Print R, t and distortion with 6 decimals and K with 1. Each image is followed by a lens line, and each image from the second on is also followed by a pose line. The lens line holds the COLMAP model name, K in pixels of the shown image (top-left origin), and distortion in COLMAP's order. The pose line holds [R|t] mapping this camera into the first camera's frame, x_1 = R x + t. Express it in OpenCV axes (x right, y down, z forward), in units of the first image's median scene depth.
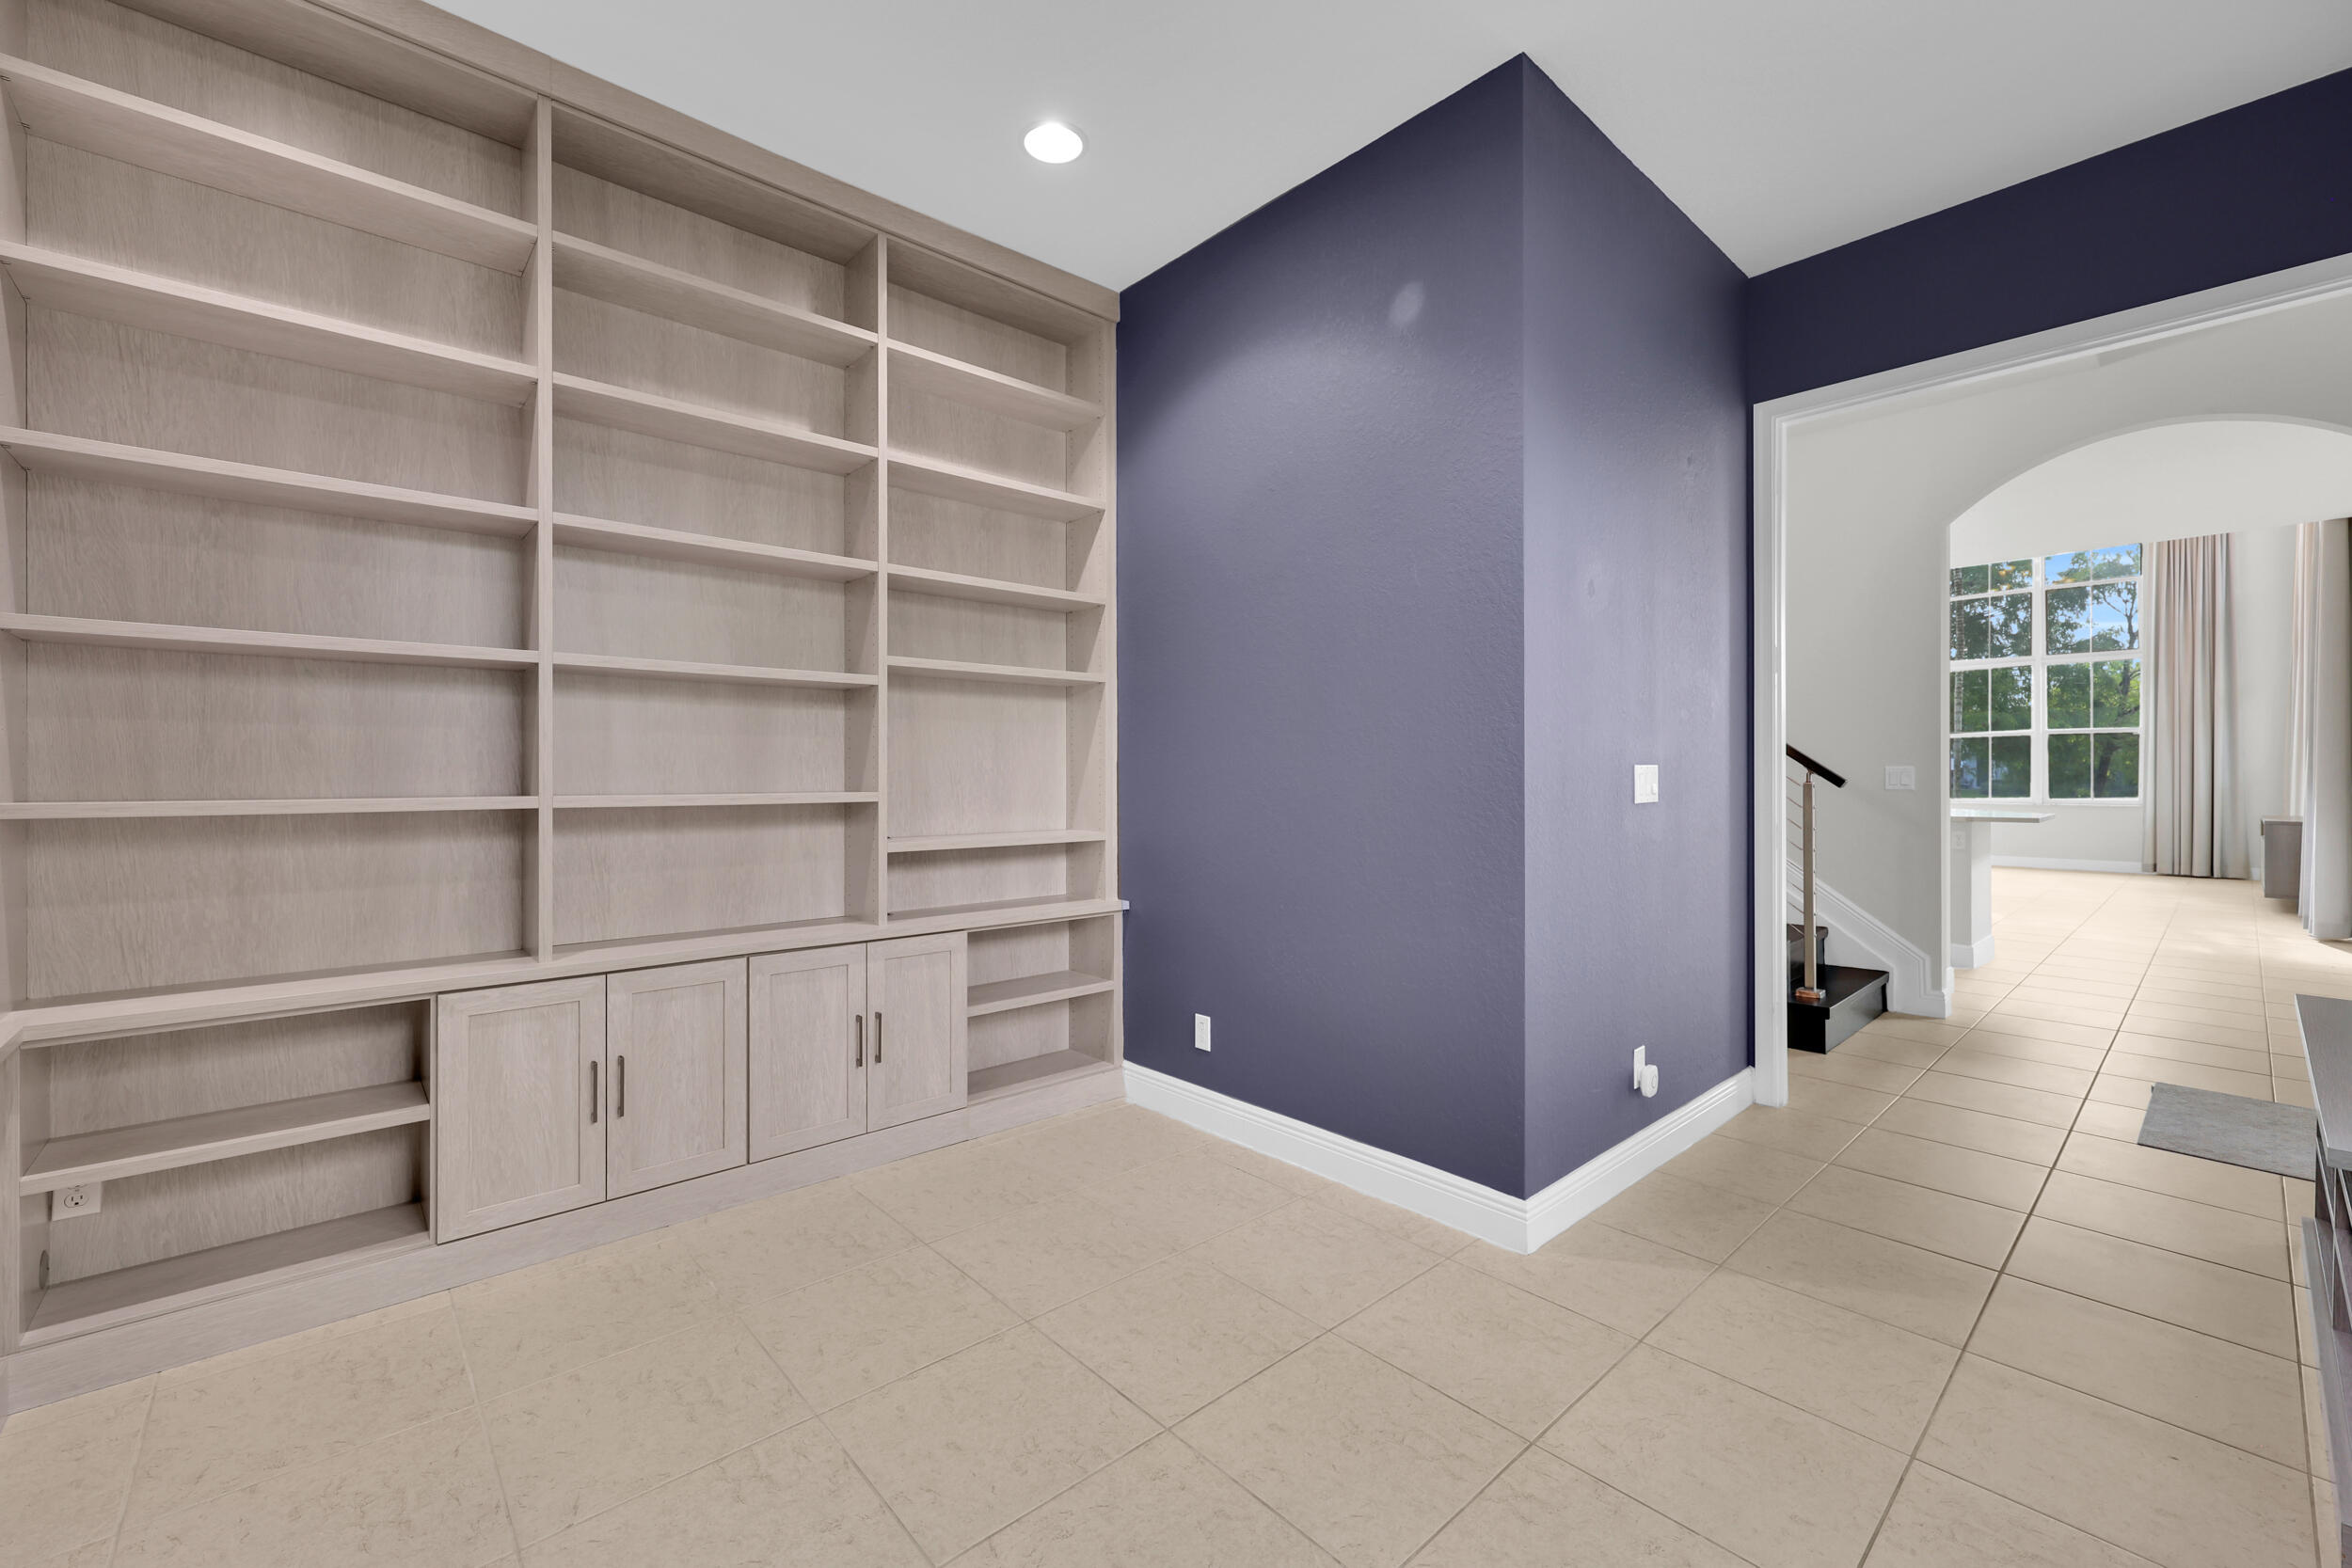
lens RADIAL K [[958.4, 0, 1177.8], [0, 958.4, 769.0], [0, 0, 1]] dist [0.000125, -0.000062]
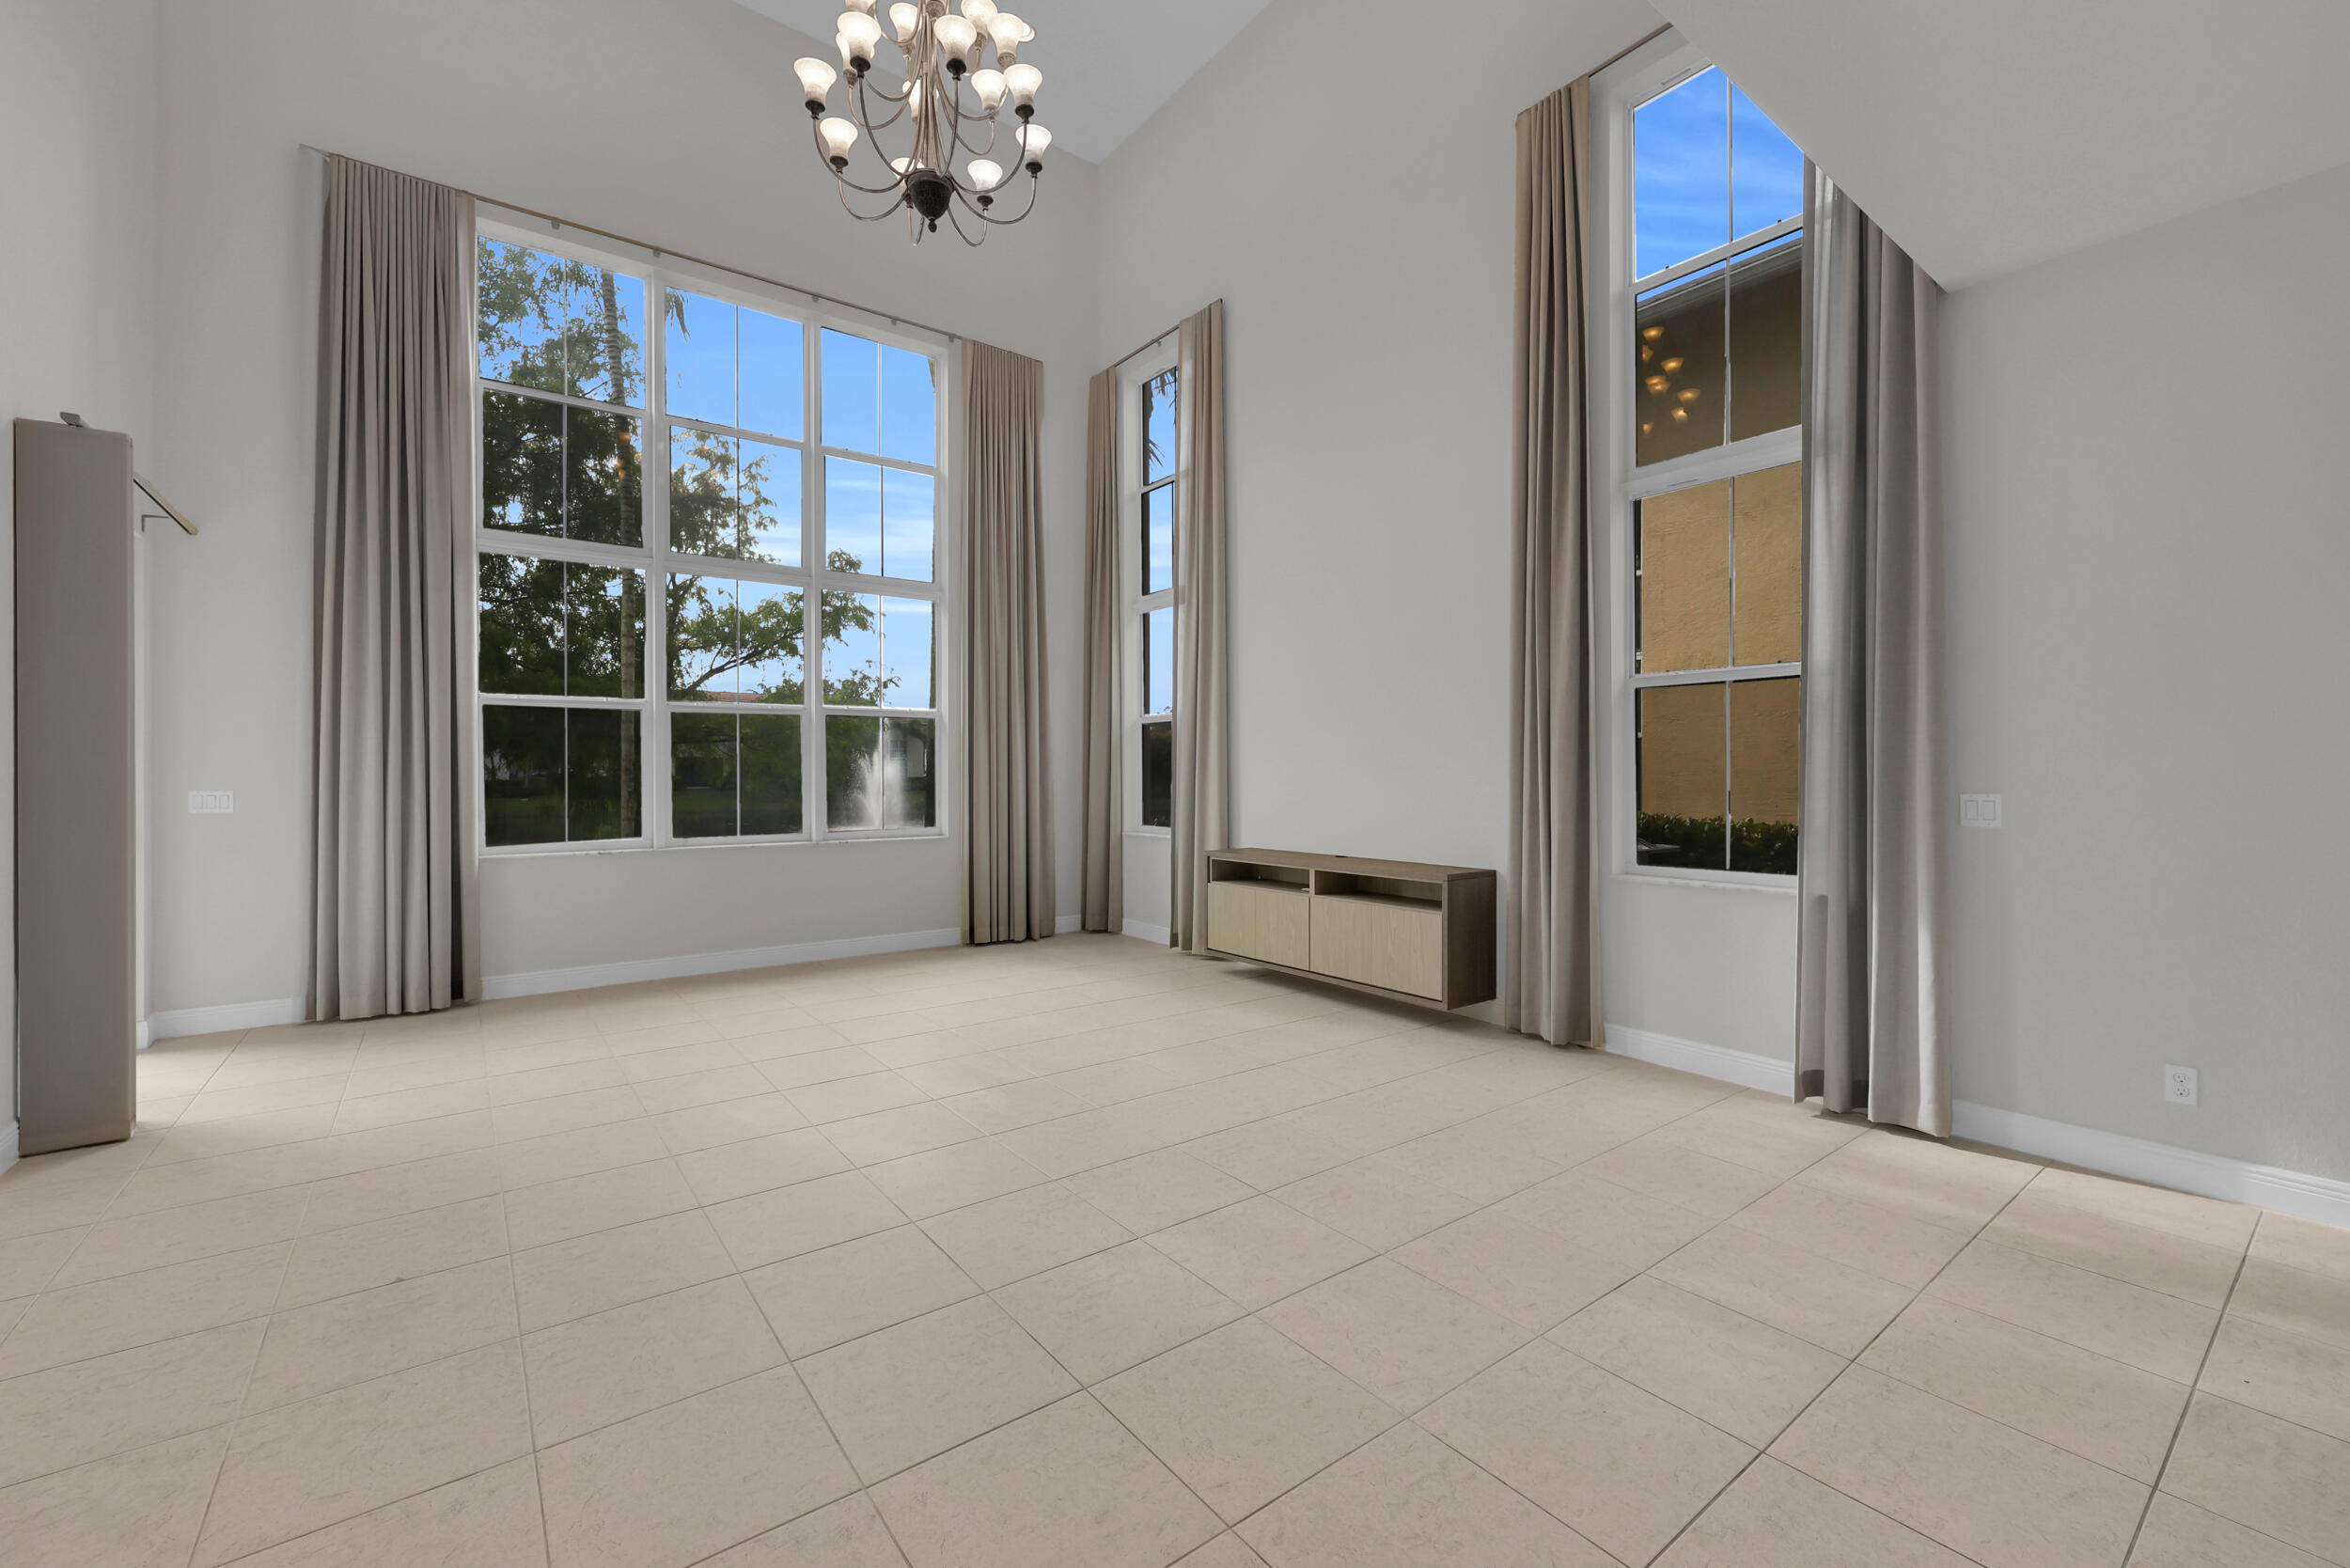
lens RADIAL K [[957.7, 0, 1167.2], [0, 957.7, 773.1], [0, 0, 1]] dist [0.000125, -0.000062]
pose [[0.089835, -0.001473, 0.995956, 0.407917], [-0.002594, 0.999995, 0.001713, -0.005112], [-0.995953, -0.002737, 0.089830, 0.823379]]
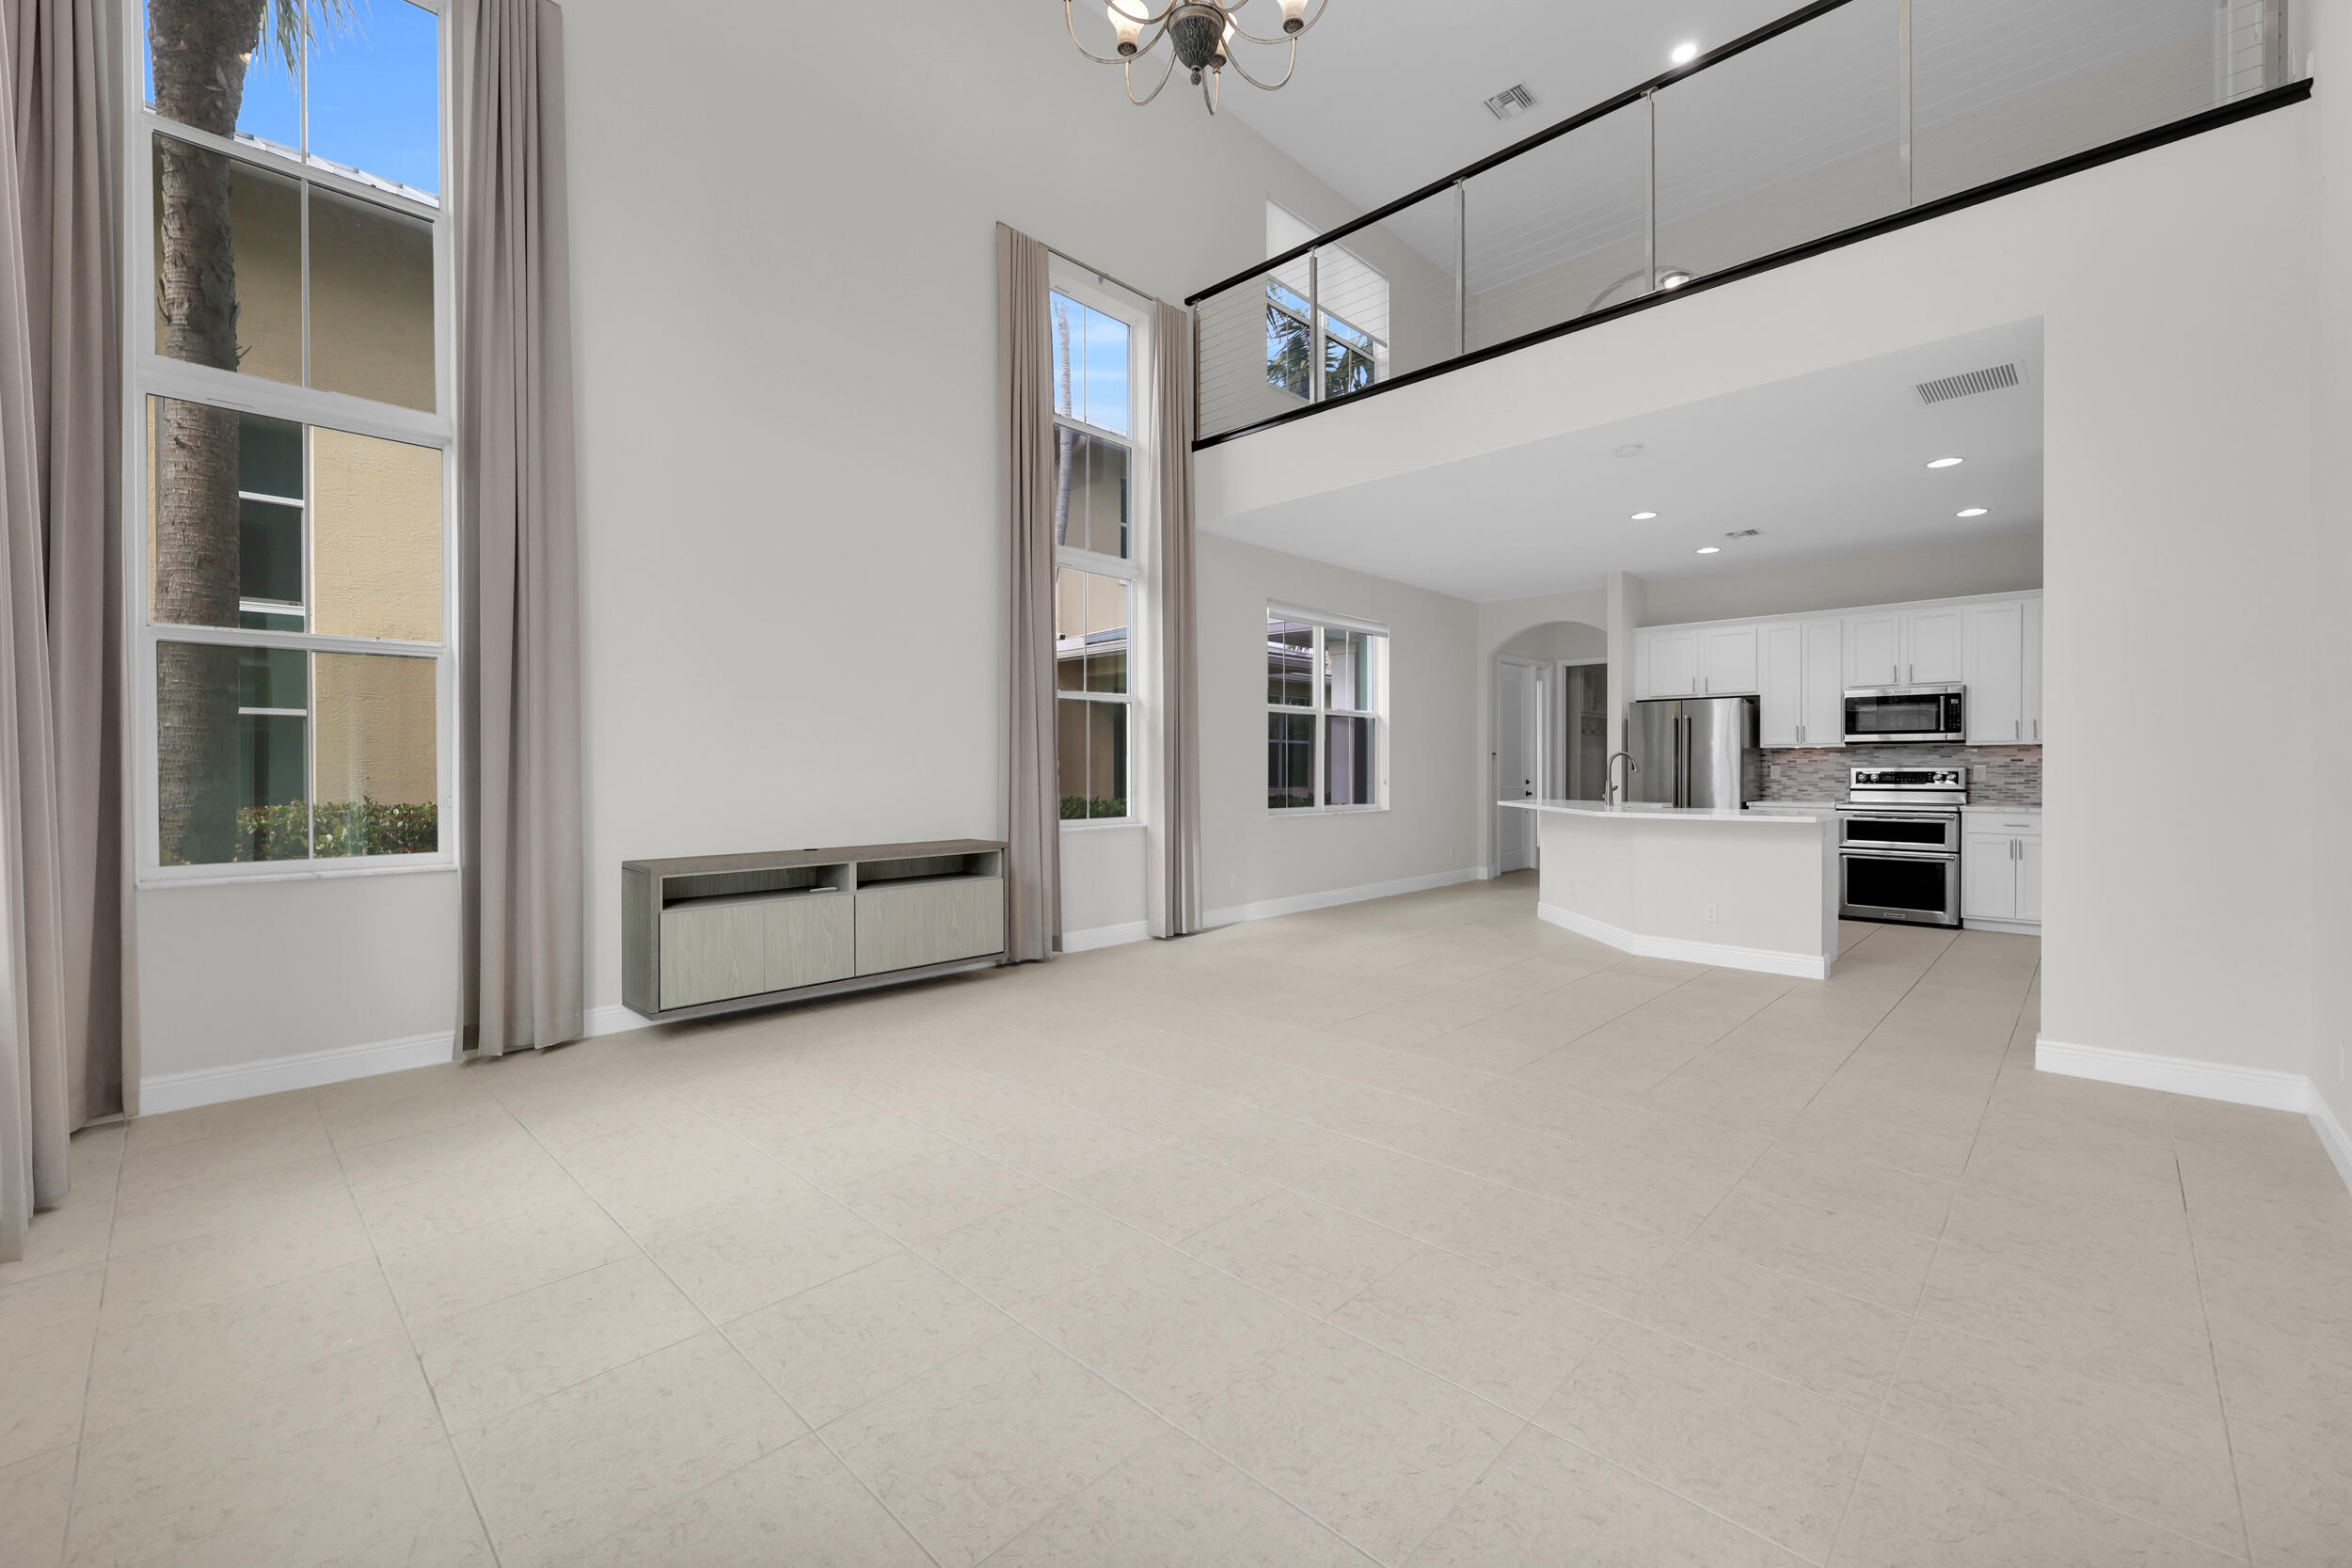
lens RADIAL K [[958.4, 0, 1180.7], [0, 958.4, 775.6], [0, 0, 1]] dist [0.000125, -0.000062]
pose [[-0.997328, 0.001107, -0.073042, 0.784835], [0.000733, 0.999986, 0.005148, 0.003425], [0.073046, 0.005080, -0.997316, 1.237009]]
